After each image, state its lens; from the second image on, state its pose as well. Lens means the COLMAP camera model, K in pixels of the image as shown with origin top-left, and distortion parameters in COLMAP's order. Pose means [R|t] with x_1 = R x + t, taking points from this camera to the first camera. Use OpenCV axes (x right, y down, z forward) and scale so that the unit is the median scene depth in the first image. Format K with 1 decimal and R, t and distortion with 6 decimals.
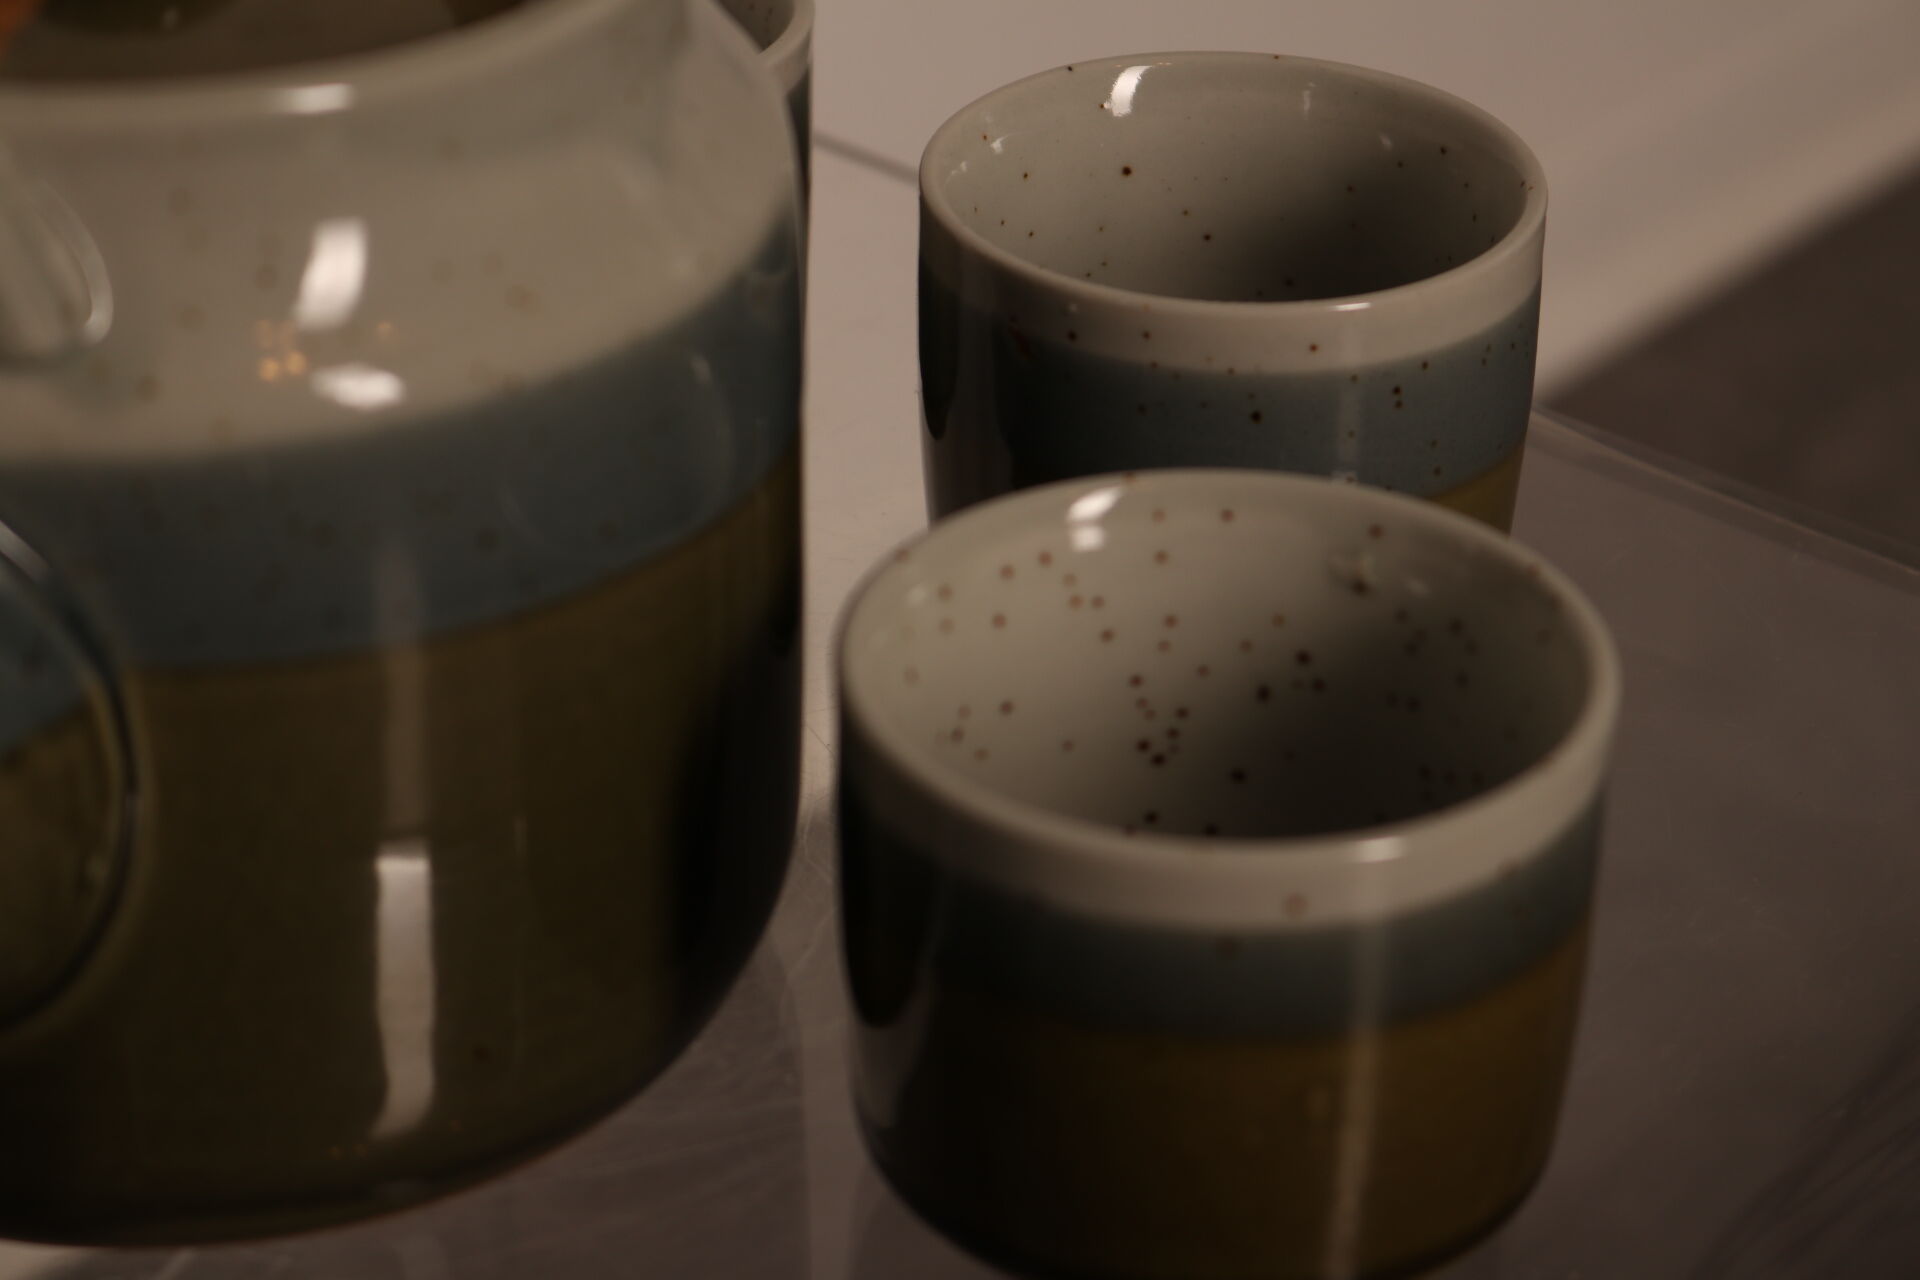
lens RADIAL K [[4609.0, 0, 959.8], [0, 4609.0, 674.3], [0, 0, 1]] dist [0.005386, 0.265307]
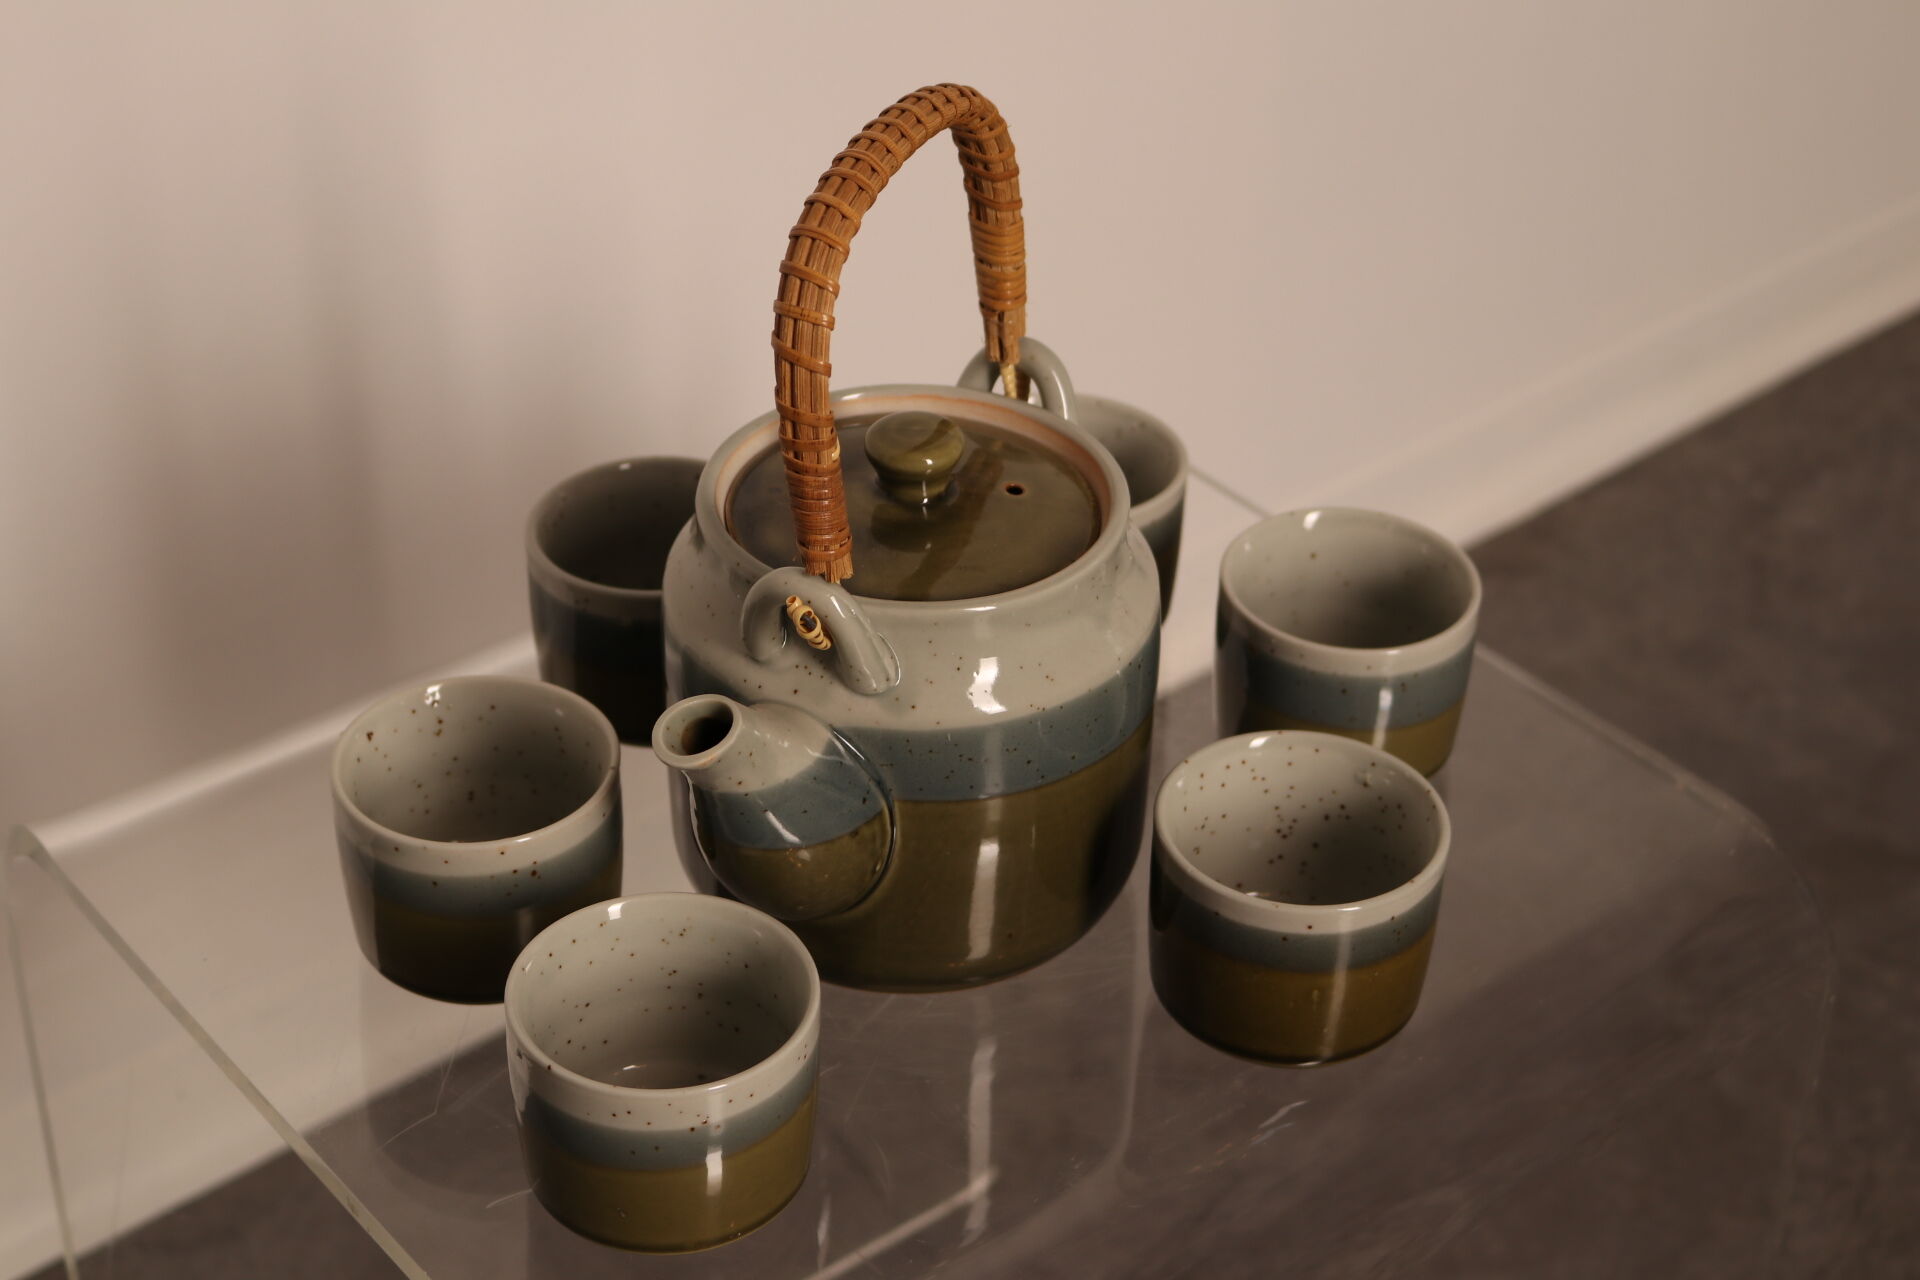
lens RADIAL K [[3257.2, 0, 960.0], [0, 3257.2, 640.0], [0, 0, 1]] dist [-0.018868, -0.067670]
pose [[0.988840, 0.094135, -0.115476, 0.065344], [-0.084699, 0.992853, 0.084072, -0.231732], [0.122565, -0.073353, 0.989746, -0.813046]]
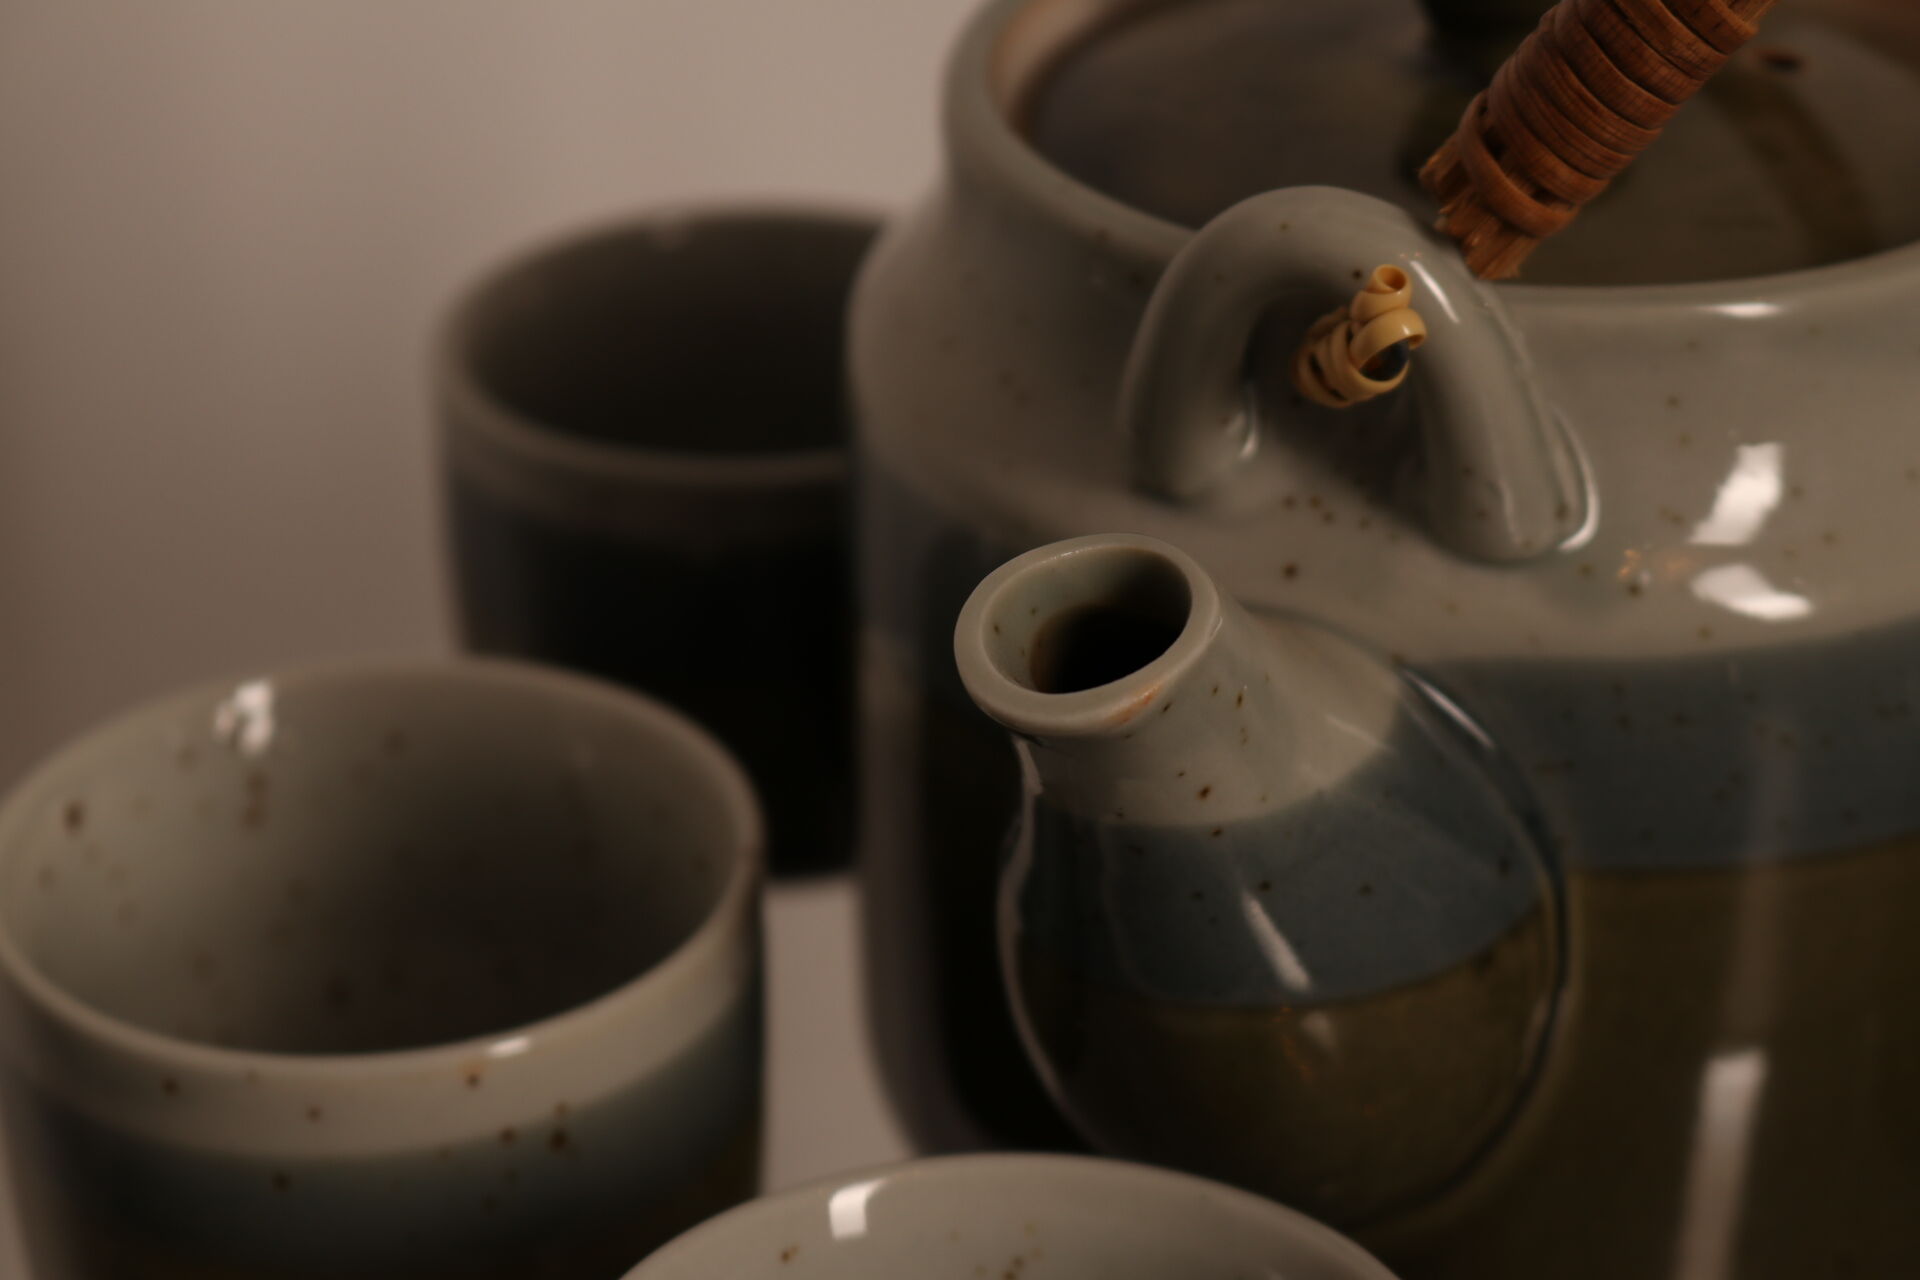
lens RADIAL K [[4609.0, 0, 959.8], [0, 4609.0, 674.3], [0, 0, 1]] dist [0.005386, 0.265307]
pose [[0.995656, 0.033458, -0.086890, -0.199642], [-0.034706, 0.999314, -0.012890, -0.022452], [0.086399, 0.015850, 0.996135, 0.002968]]
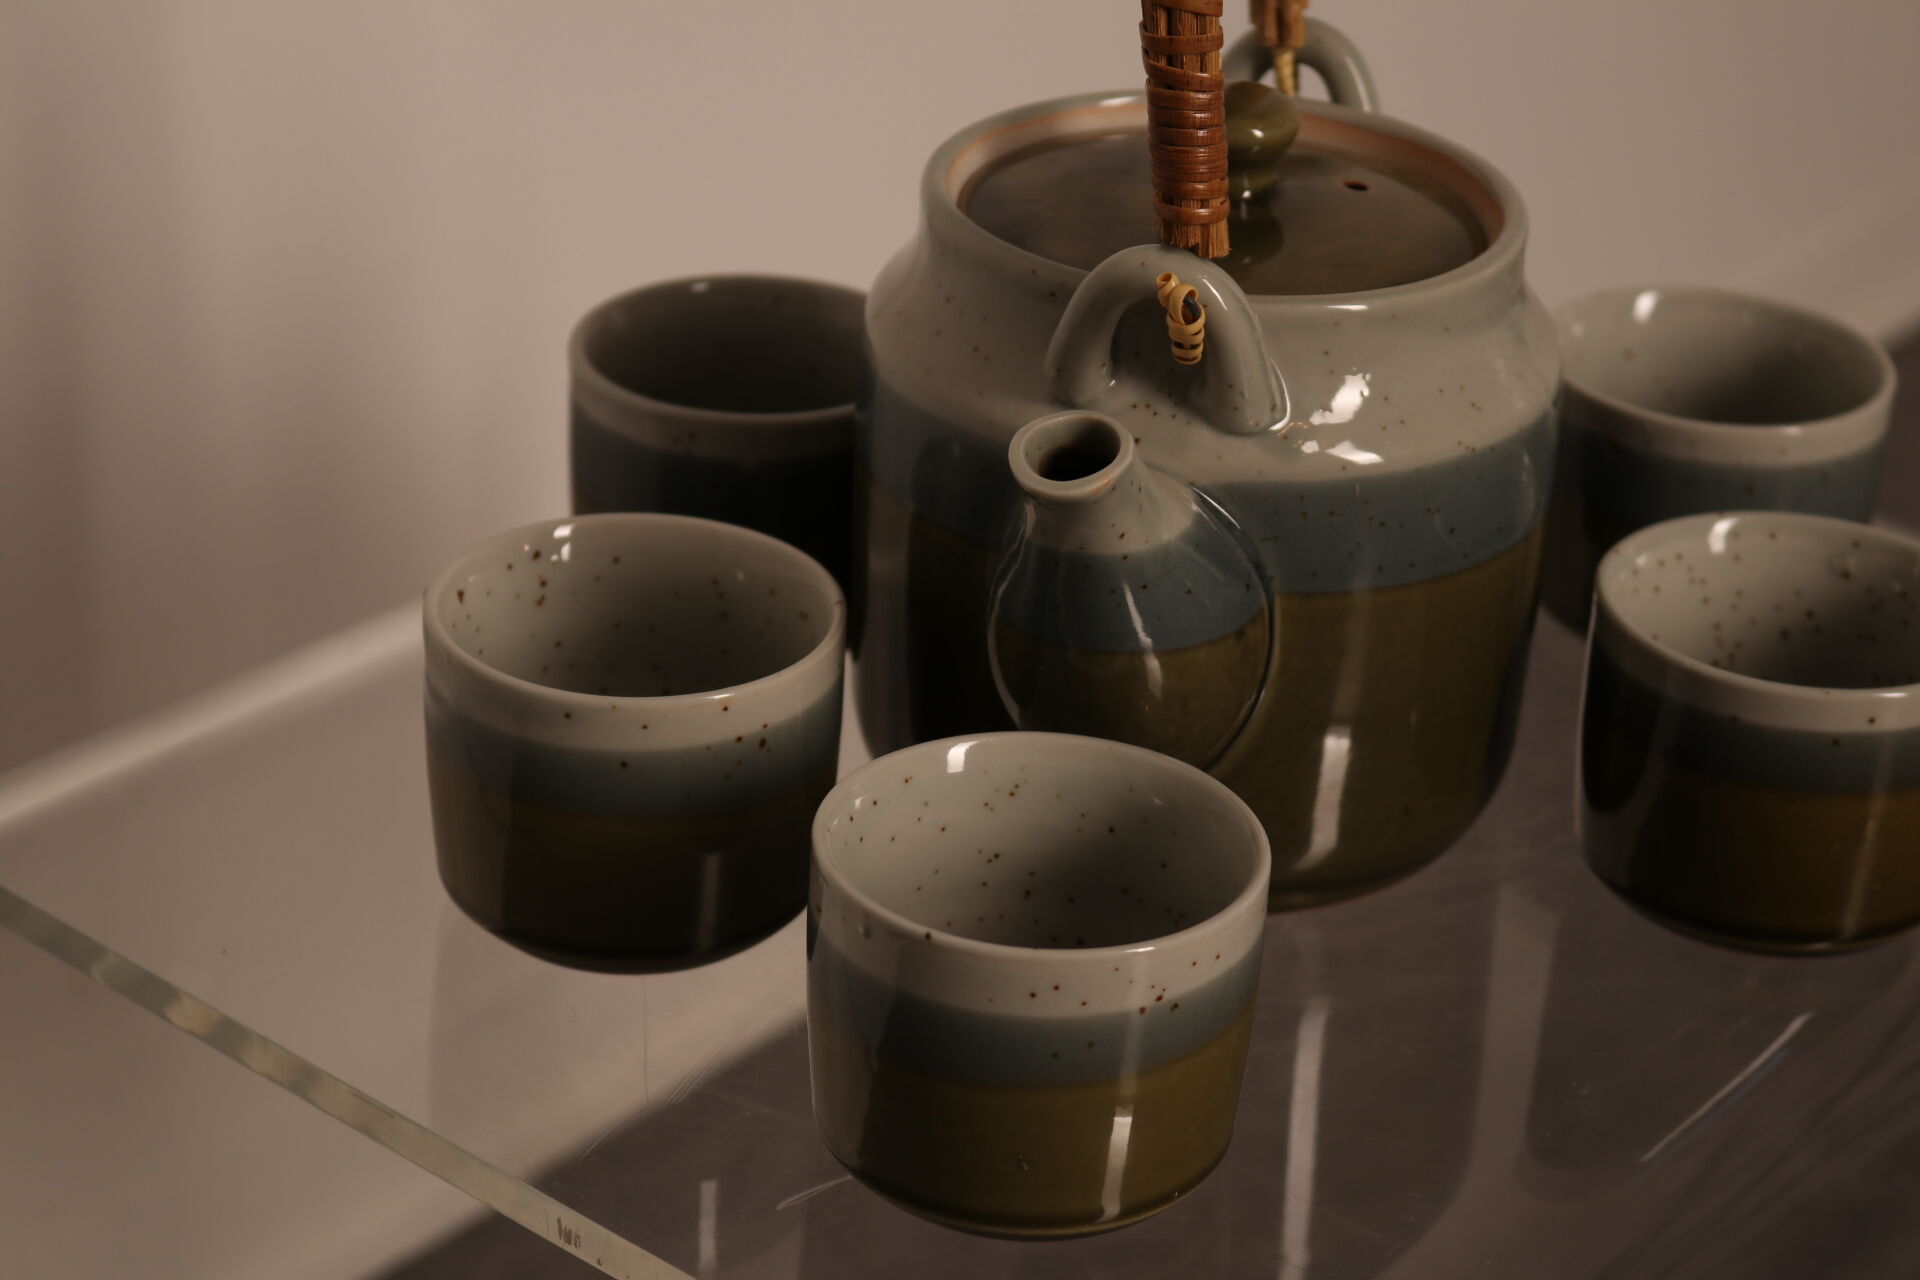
lens RADIAL K [[4270.5, 0, 960.0], [0, 4270.5, 640.0], [0, 0, 1]] dist [0.020739, -0.327304]
pose [[0.998416, 0.013452, 0.054640, -0.362420], [-0.010671, 0.998648, -0.050876, 0.098340], [-0.055250, 0.050212, 0.997209, -0.692535]]
